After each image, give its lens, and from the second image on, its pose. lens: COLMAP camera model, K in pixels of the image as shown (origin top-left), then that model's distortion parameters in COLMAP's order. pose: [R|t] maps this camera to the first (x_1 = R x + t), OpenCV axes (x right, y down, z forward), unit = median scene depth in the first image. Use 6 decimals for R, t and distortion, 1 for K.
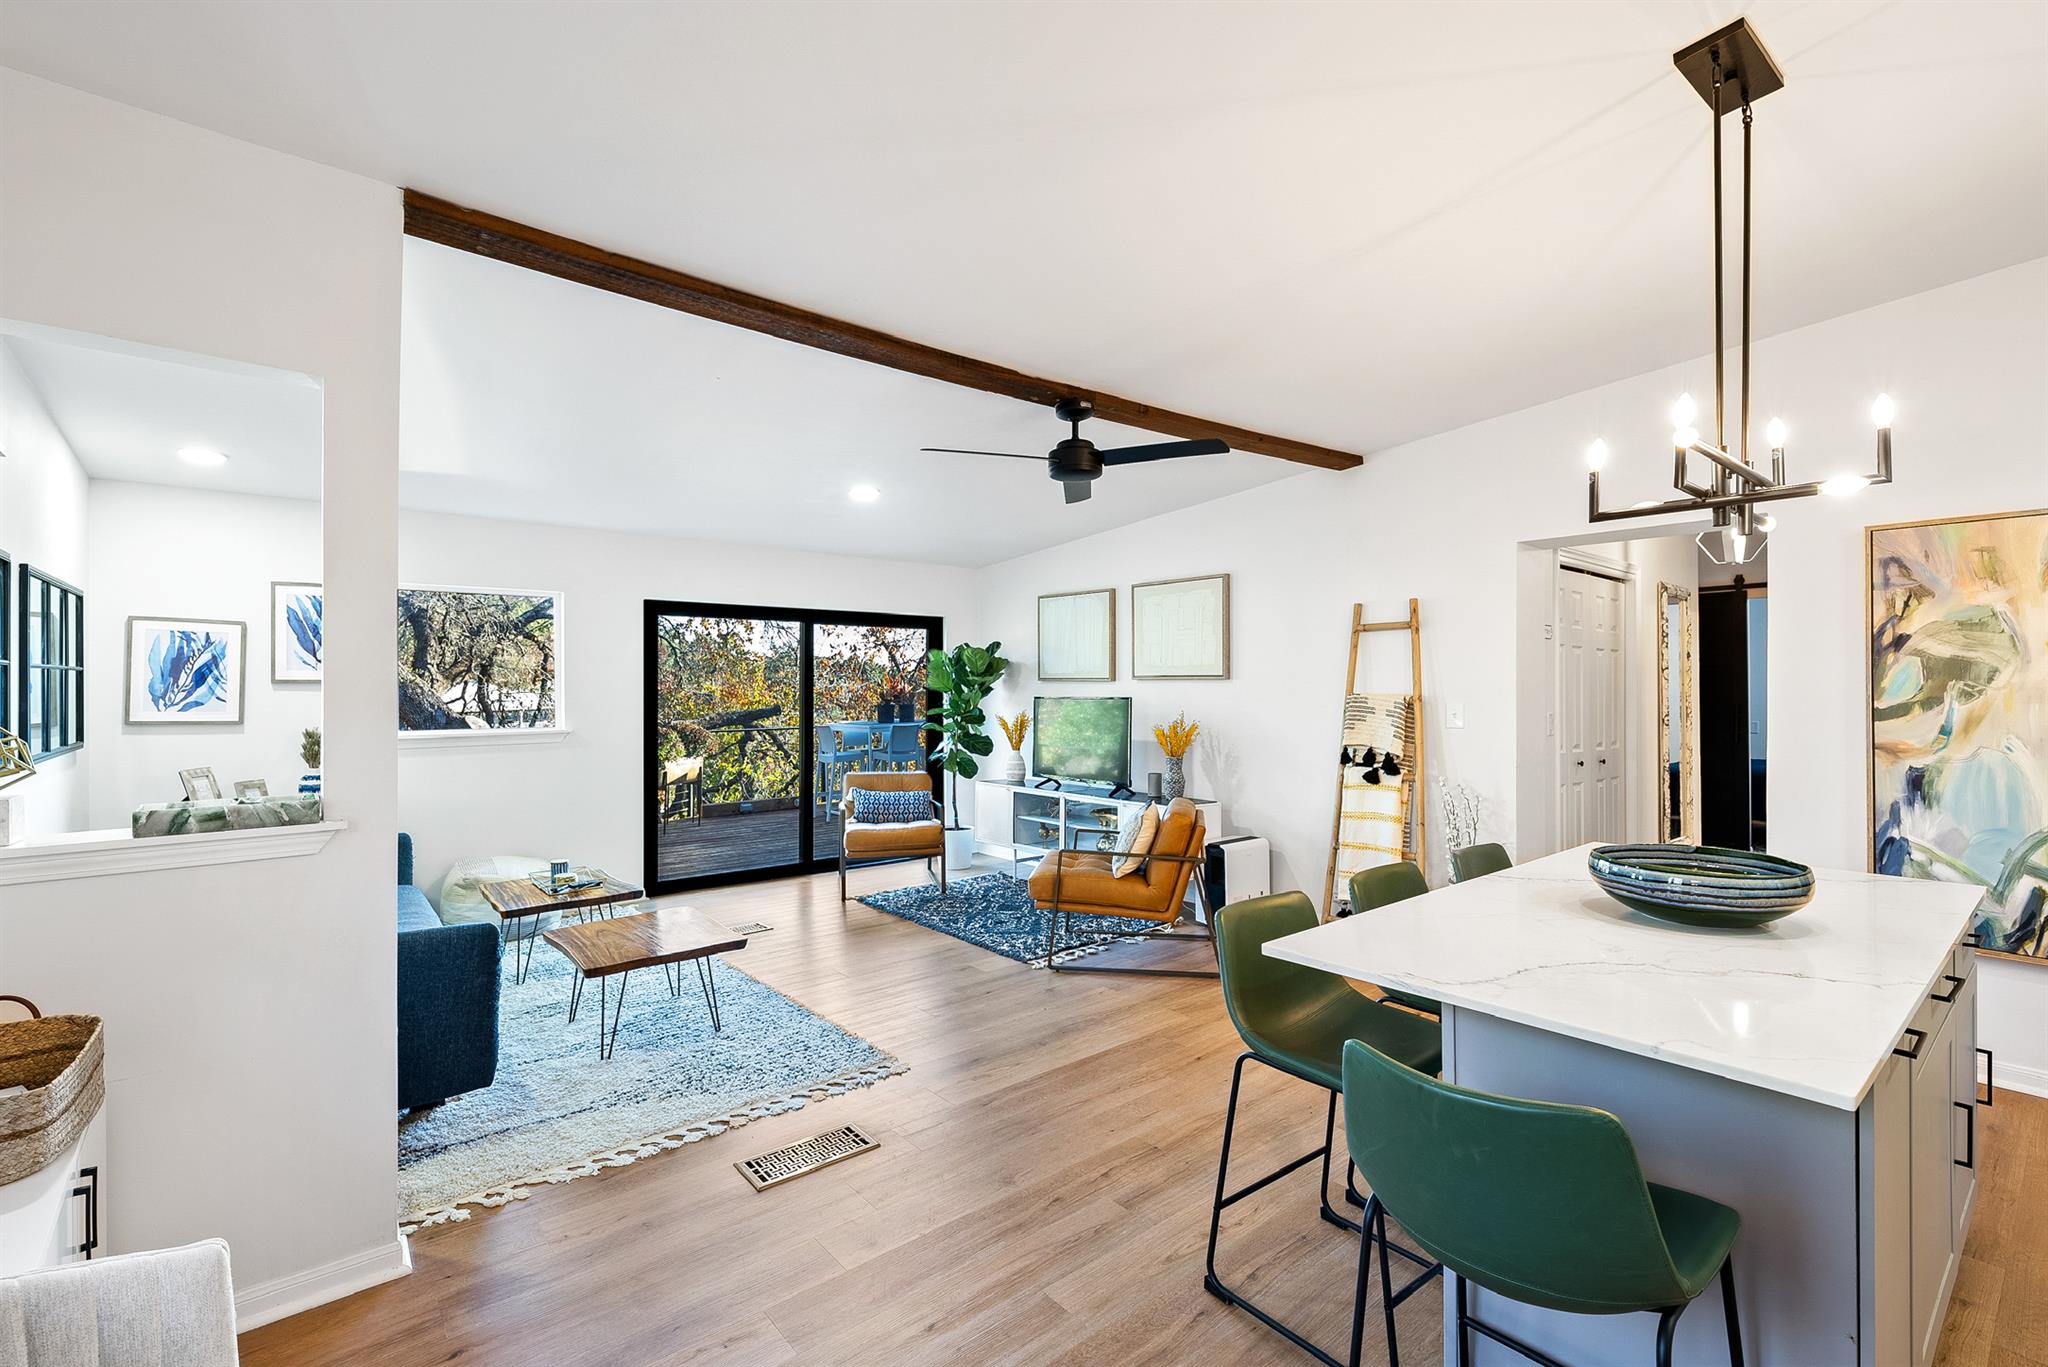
lens RADIAL K [[887.5, 0, 1024.4], [0, 887.5, 687.0], [0, 0, 1]] dist [-0.001123, 0.000452]
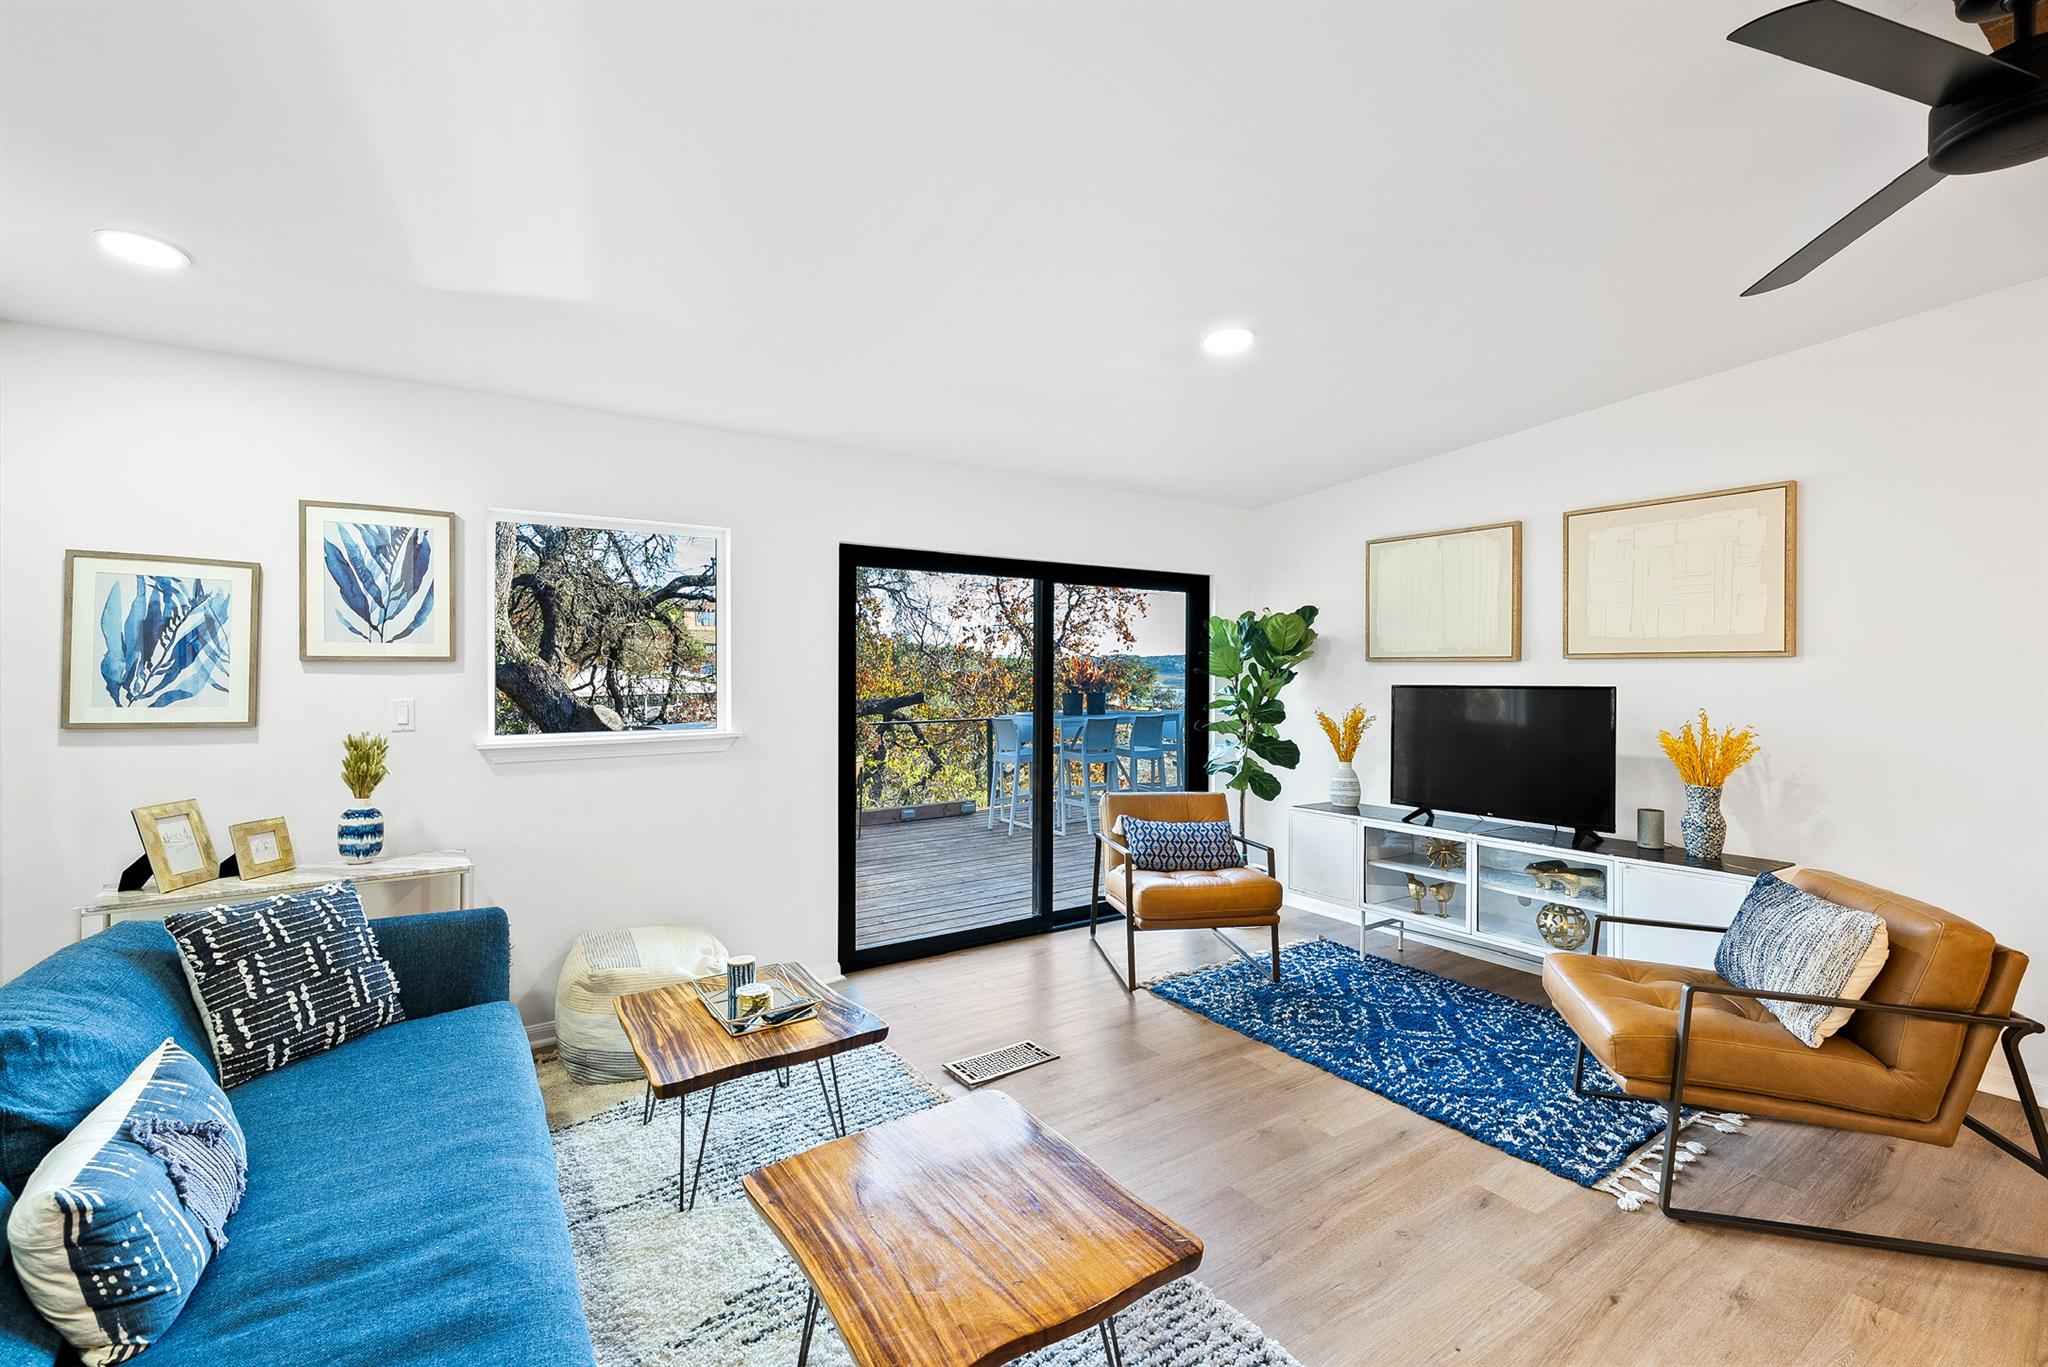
lens RADIAL K [[866.9, 0, 1029.8], [0, 866.9, 667.8], [0, 0, 1]] dist [0.000641, -0.000375]
pose [[0.995276, 0.000366, -0.097087, -0.226652], [-0.000977, 0.999980, -0.006244, 0.002590], [0.097083, 0.006310, 0.995256, 0.361373]]
